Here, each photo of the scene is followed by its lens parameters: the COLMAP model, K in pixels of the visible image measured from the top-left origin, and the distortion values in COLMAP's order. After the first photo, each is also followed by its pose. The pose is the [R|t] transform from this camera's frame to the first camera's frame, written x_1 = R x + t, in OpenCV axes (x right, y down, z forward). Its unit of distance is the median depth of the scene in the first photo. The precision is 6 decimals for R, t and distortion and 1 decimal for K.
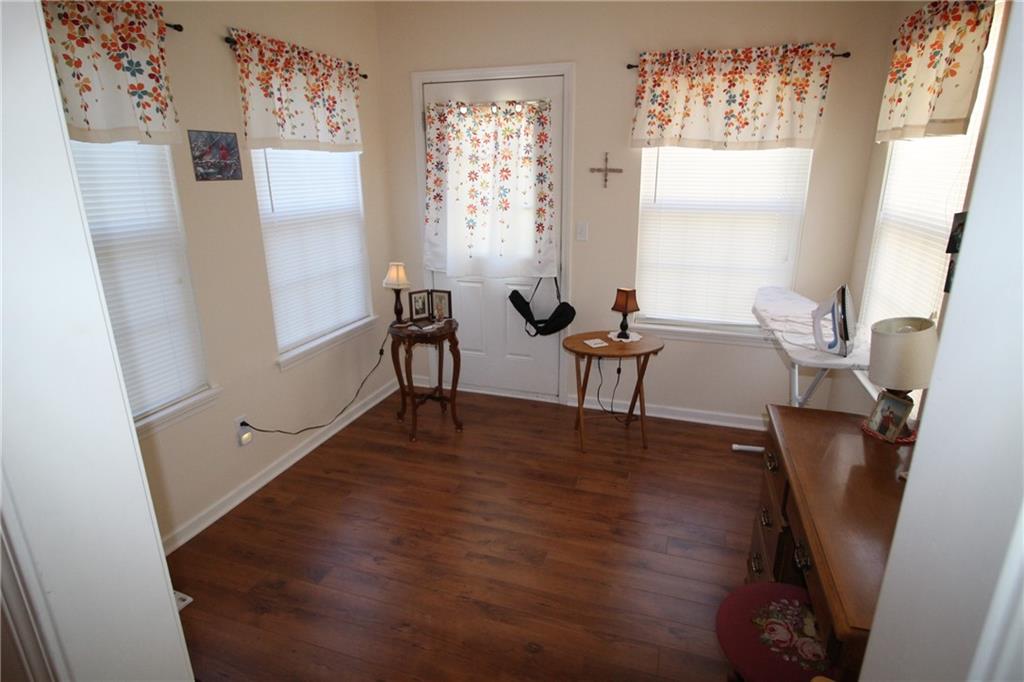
lens RADIAL K [[556.1, 0, 517.8], [0, 556.1, 345.2], [0, 0, 1]] dist [0.003575, -0.013086]
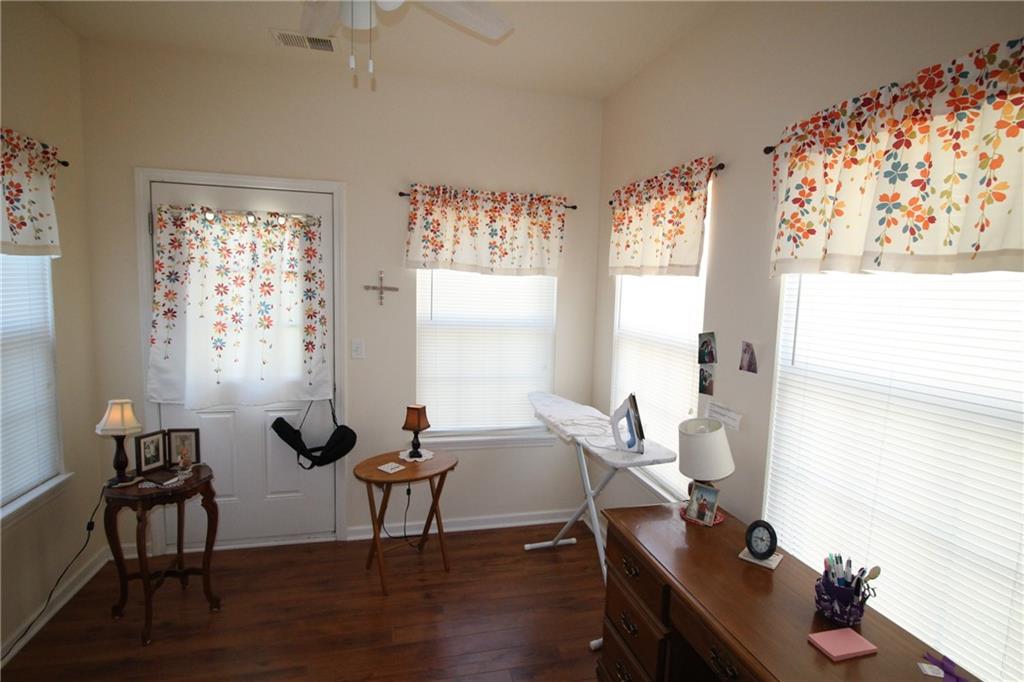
lens RADIAL K [[517.6, 0, 514.2], [0, 517.6, 335.8], [0, 0, 1]] dist [-0.001224, -0.012174]
pose [[0.838720, -0.023282, 0.544064, -0.154653], [0.127679, 0.979644, -0.154906, -0.060281], [-0.529383, 0.199389, 0.824620, 0.134140]]
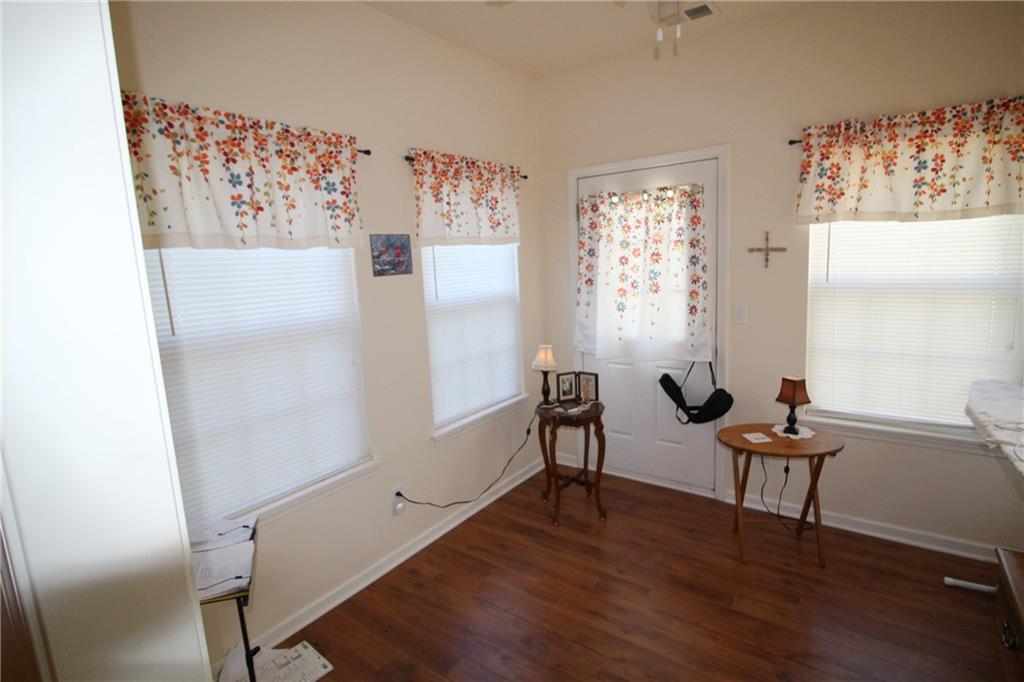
lens RADIAL K [[517.6, 0, 514.9], [0, 517.6, 337.6], [0, 0, 1]] dist [-0.001224, -0.012174]
pose [[0.950672, 0.006031, -0.310139, 0.027648], [-0.048996, 0.990180, -0.130933, -0.035519], [0.306304, 0.139670, 0.941632, 0.077731]]
